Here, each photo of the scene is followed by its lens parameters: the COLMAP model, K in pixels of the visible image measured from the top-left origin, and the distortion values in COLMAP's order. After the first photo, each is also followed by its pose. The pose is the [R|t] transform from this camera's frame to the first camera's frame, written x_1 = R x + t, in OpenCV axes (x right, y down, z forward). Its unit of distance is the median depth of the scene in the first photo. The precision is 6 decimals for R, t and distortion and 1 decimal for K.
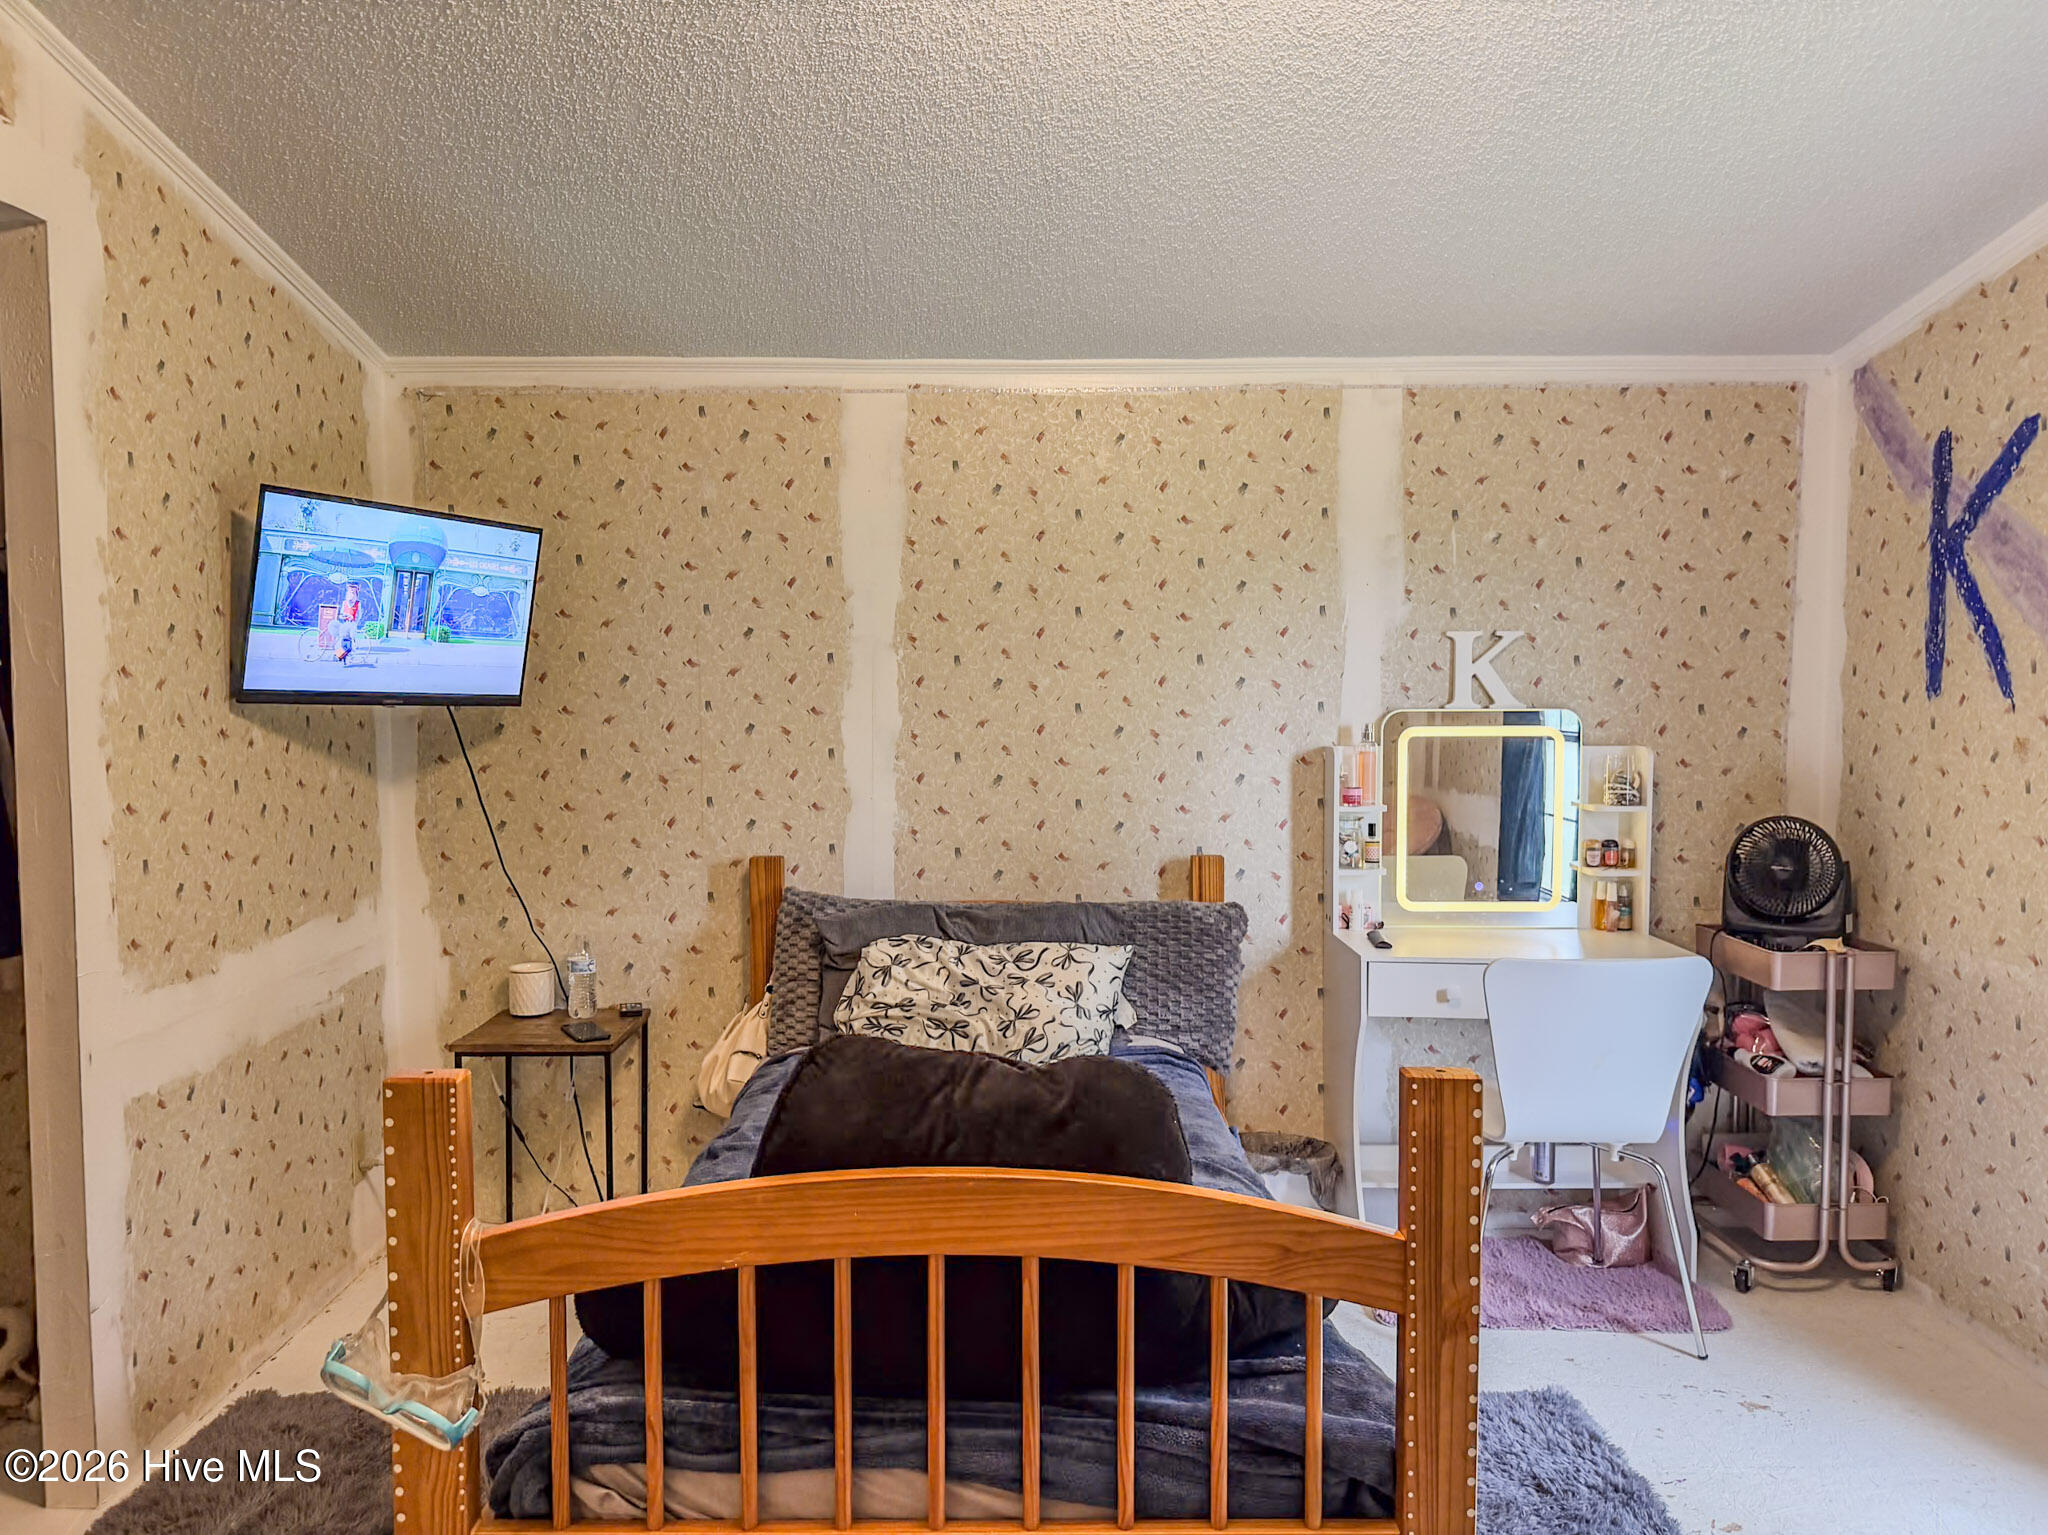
lens RADIAL K [[1442.8, 0, 1026.9], [0, 1442.8, 762.7], [0, 0, 1]] dist [0.081483, -0.106506]
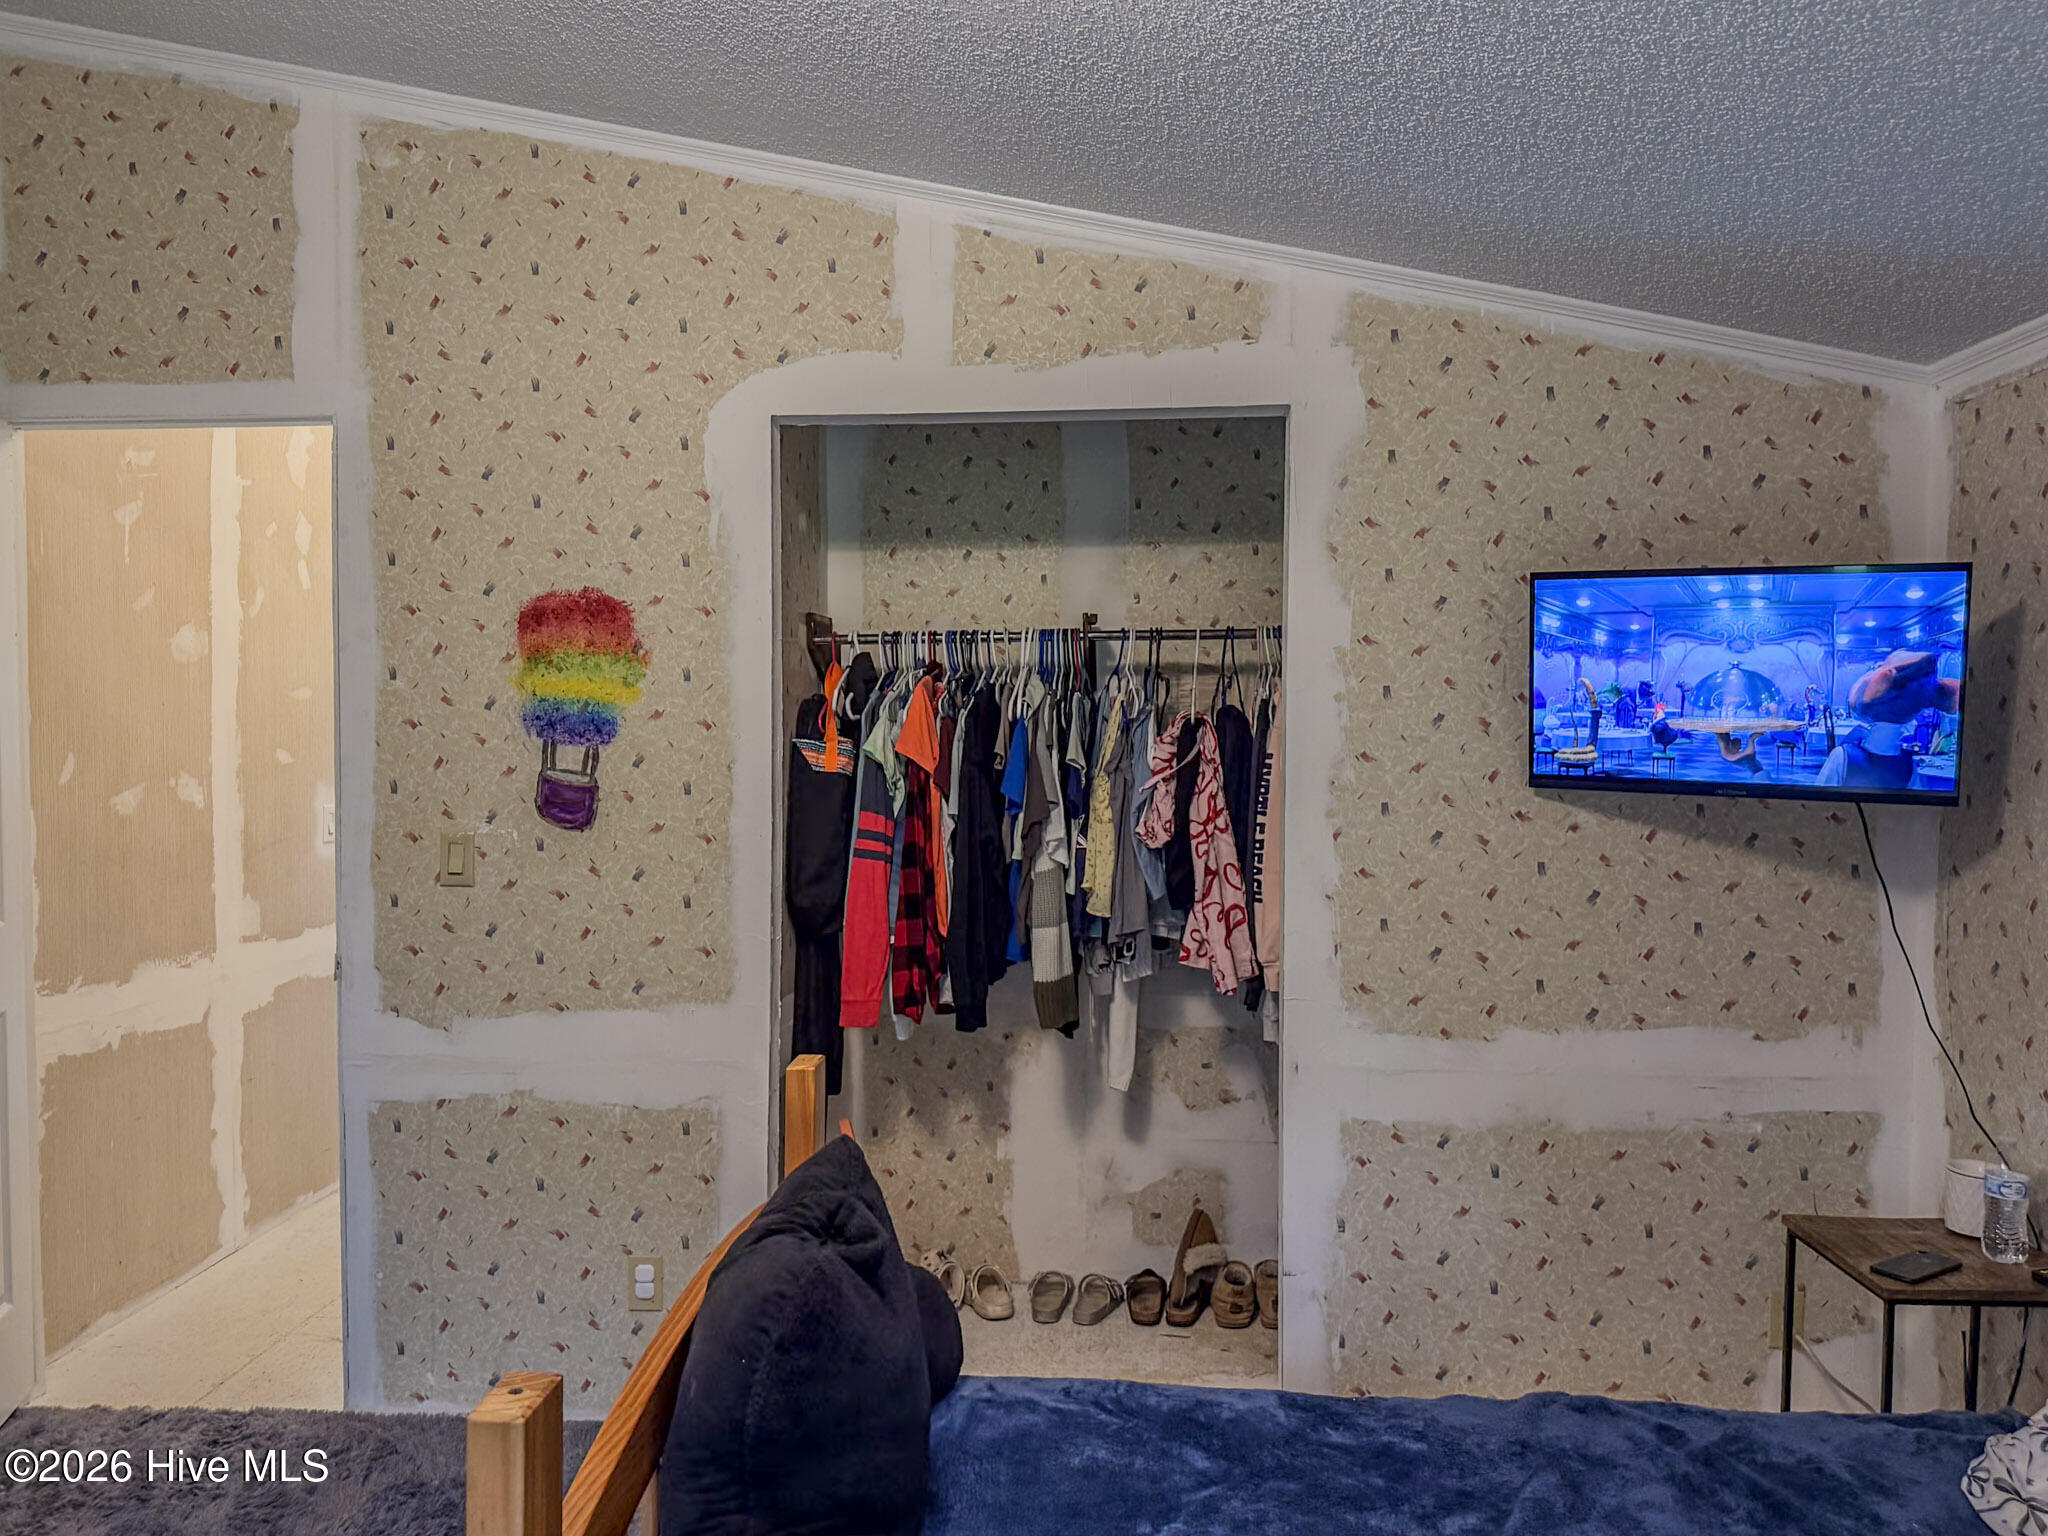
lens RADIAL K [[1442.8, 0, 1026.9], [0, 1442.8, 763.2], [0, 0, 1]] dist [0.081483, -0.106506]
pose [[-0.062179, 0.024861, -0.997755, 0.591444], [-0.060663, 0.997747, 0.028641, -0.076835], [0.996220, 0.062308, -0.060531, 0.832343]]
